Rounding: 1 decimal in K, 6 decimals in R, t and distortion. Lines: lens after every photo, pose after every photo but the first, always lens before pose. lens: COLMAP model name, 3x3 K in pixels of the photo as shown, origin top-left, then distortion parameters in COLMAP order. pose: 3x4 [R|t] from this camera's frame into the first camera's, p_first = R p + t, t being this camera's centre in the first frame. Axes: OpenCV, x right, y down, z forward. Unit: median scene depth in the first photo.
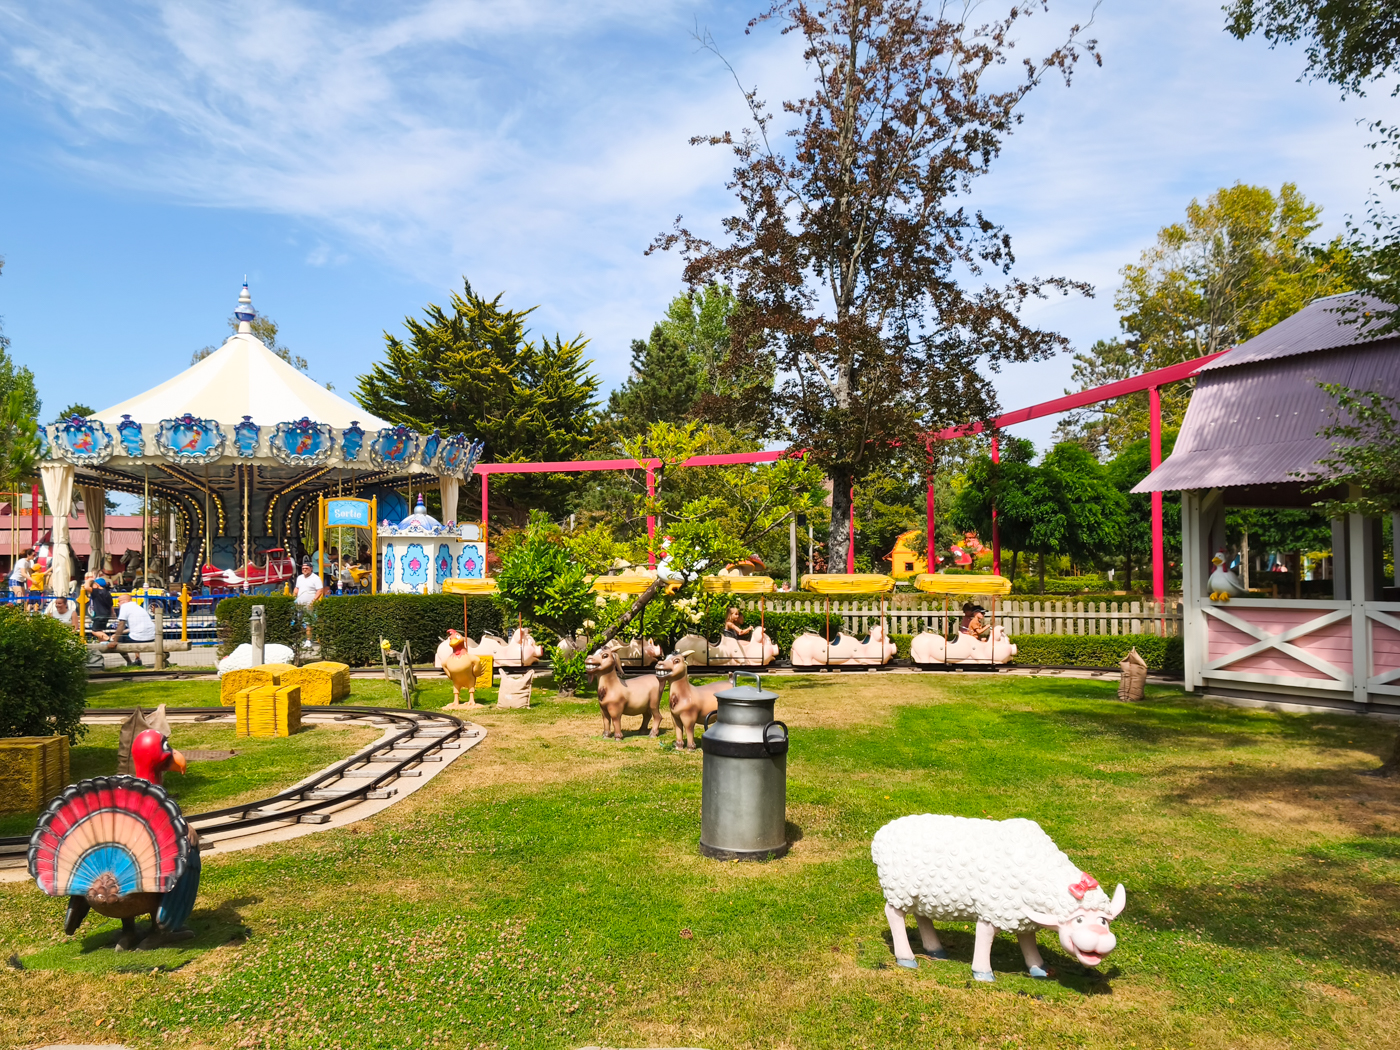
lens RADIAL K [[1302.2, 0, 700.0], [0, 1302.2, 525.0], [0, 0, 1]] dist [0.040334, 0.002432]
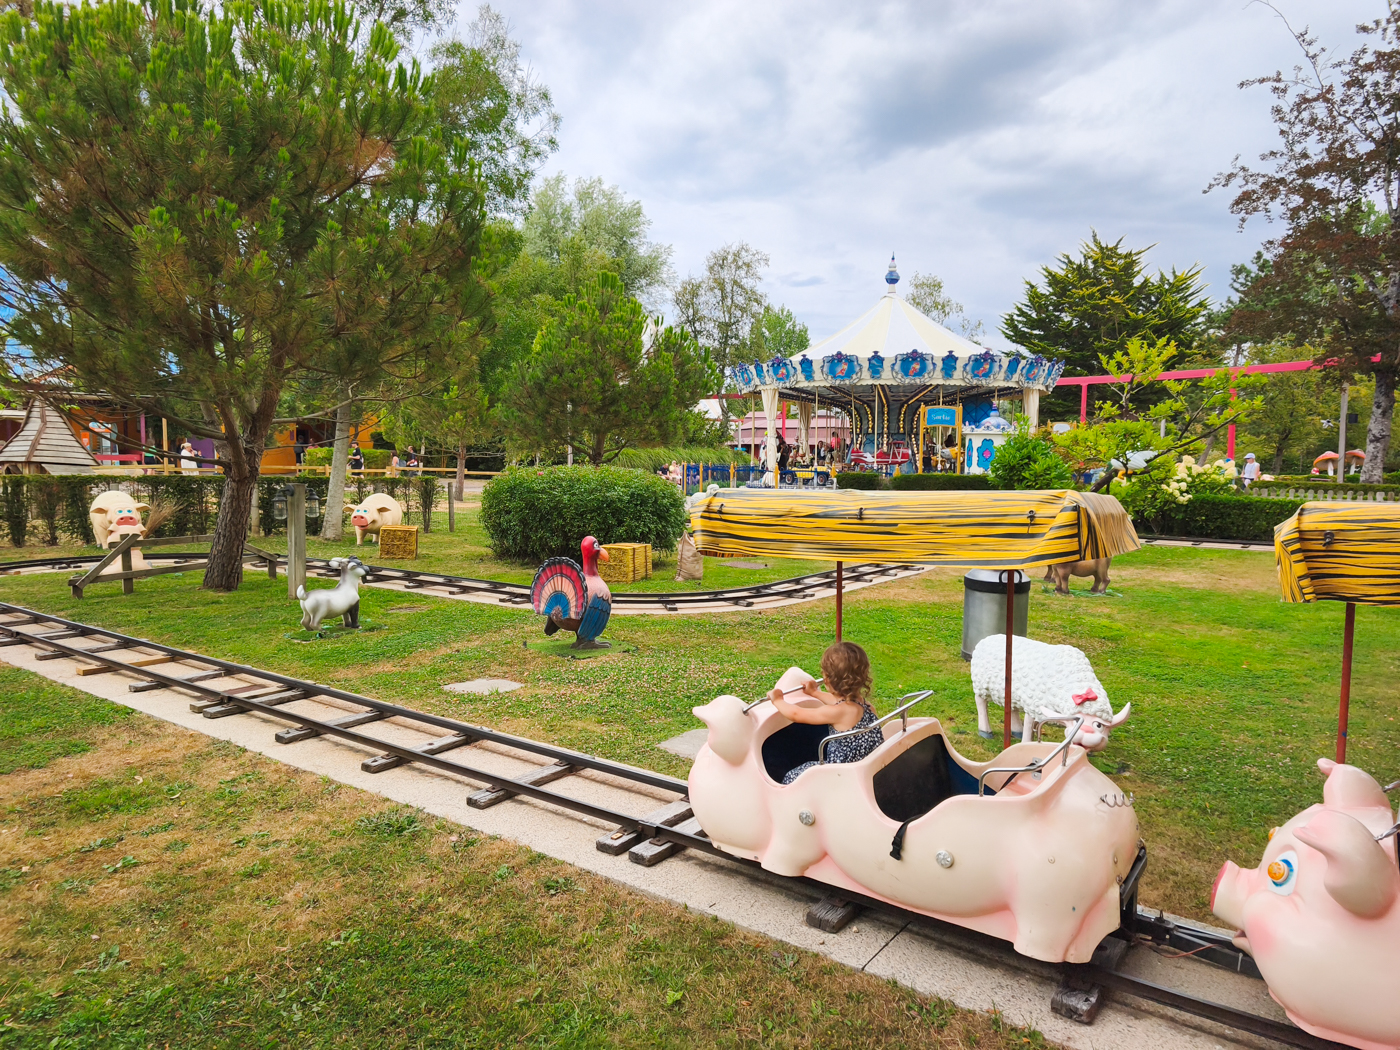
lens RADIAL K [[949.1, 0, 700.0], [0, 949.1, 525.0], [0, 0, 1]] dist [0.038773, 0.000158]
pose [[0.808490, 0.060026, -0.585441, 0.118442], [0.001764, 0.994533, 0.104406, -0.000333], [0.588507, -0.085444, 0.803964, 0.001200]]
